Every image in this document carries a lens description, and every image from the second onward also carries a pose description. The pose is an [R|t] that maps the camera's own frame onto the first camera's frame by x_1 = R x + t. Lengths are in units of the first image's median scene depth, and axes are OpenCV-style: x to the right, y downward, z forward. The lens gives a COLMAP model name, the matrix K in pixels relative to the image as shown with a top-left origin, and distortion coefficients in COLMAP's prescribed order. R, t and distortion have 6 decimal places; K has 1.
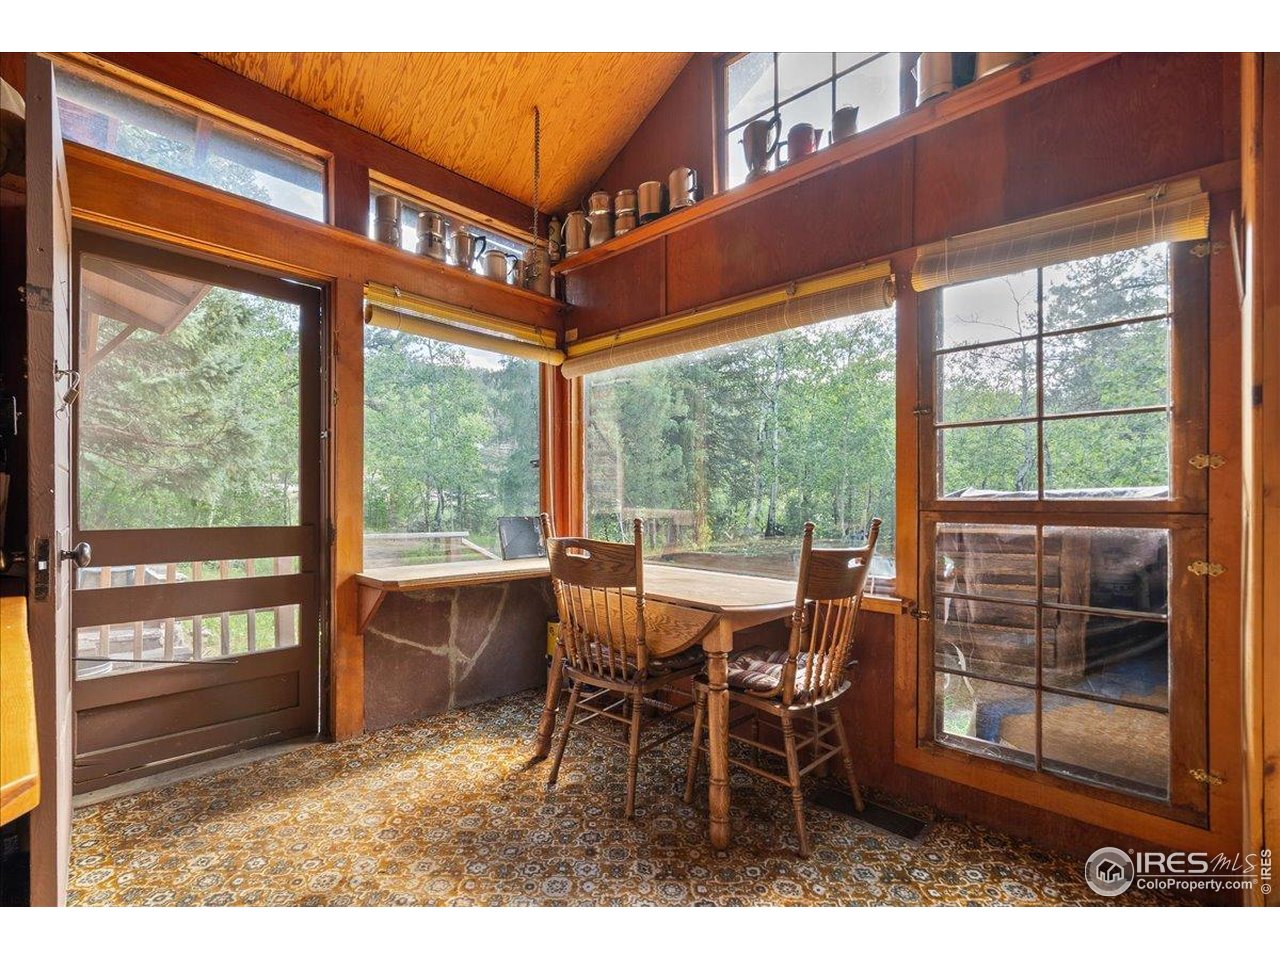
lens RADIAL K [[611.3, 0, 633.6], [0, 611.3, 507.5], [0, 0, 1]] dist [0.003758, 0.000037]
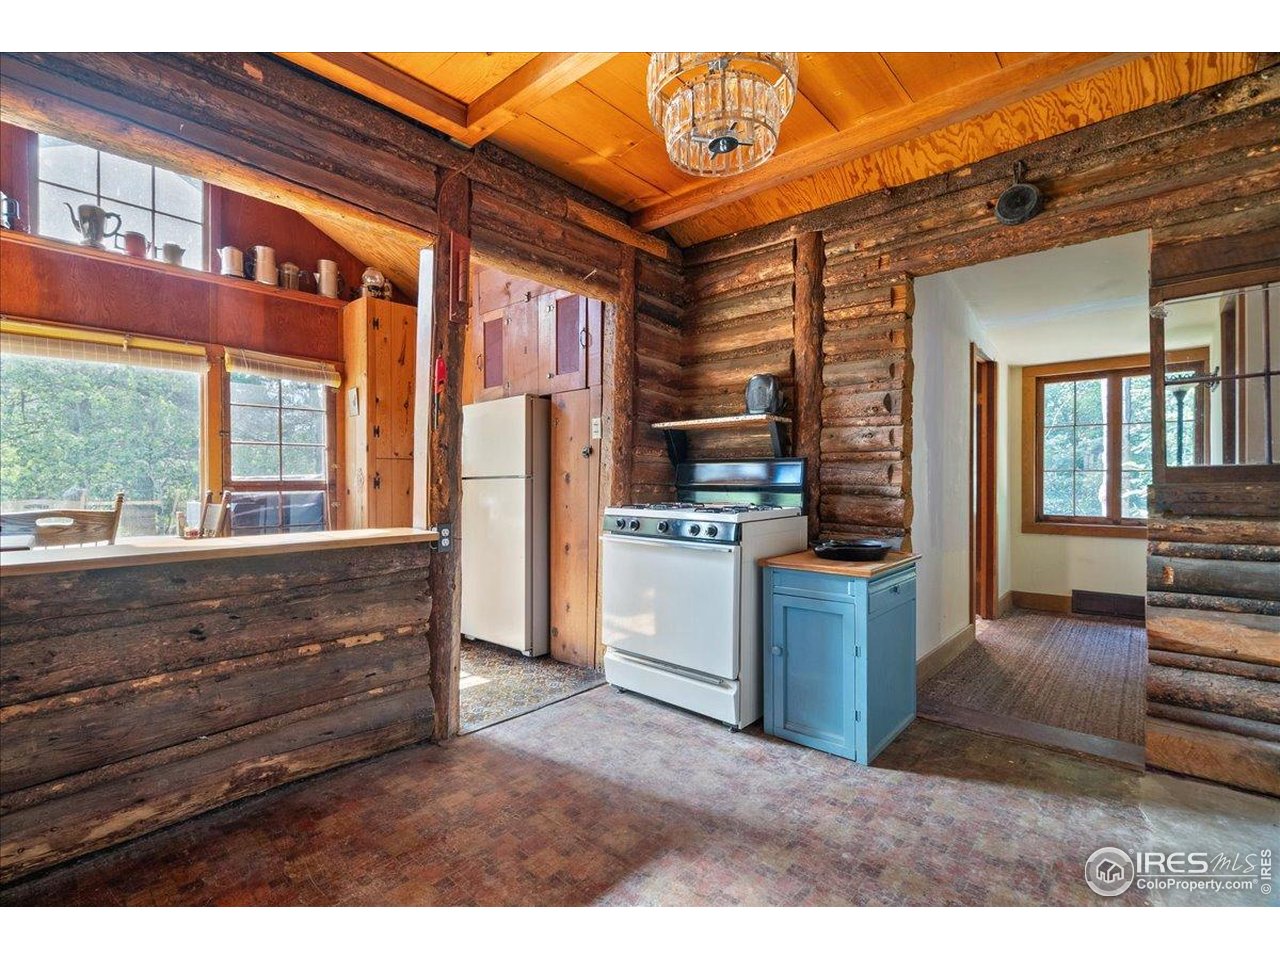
lens RADIAL K [[581.9, 0, 631.1], [0, 581.9, 476.0], [0, 0, 1]] dist [0.000457, -0.000070]
pose [[-0.043062, 0.000203, 0.999072, -1.534475], [0.004012, 0.999992, -0.000030, -0.021821], [-0.999064, 0.004007, -0.043062, -0.204567]]
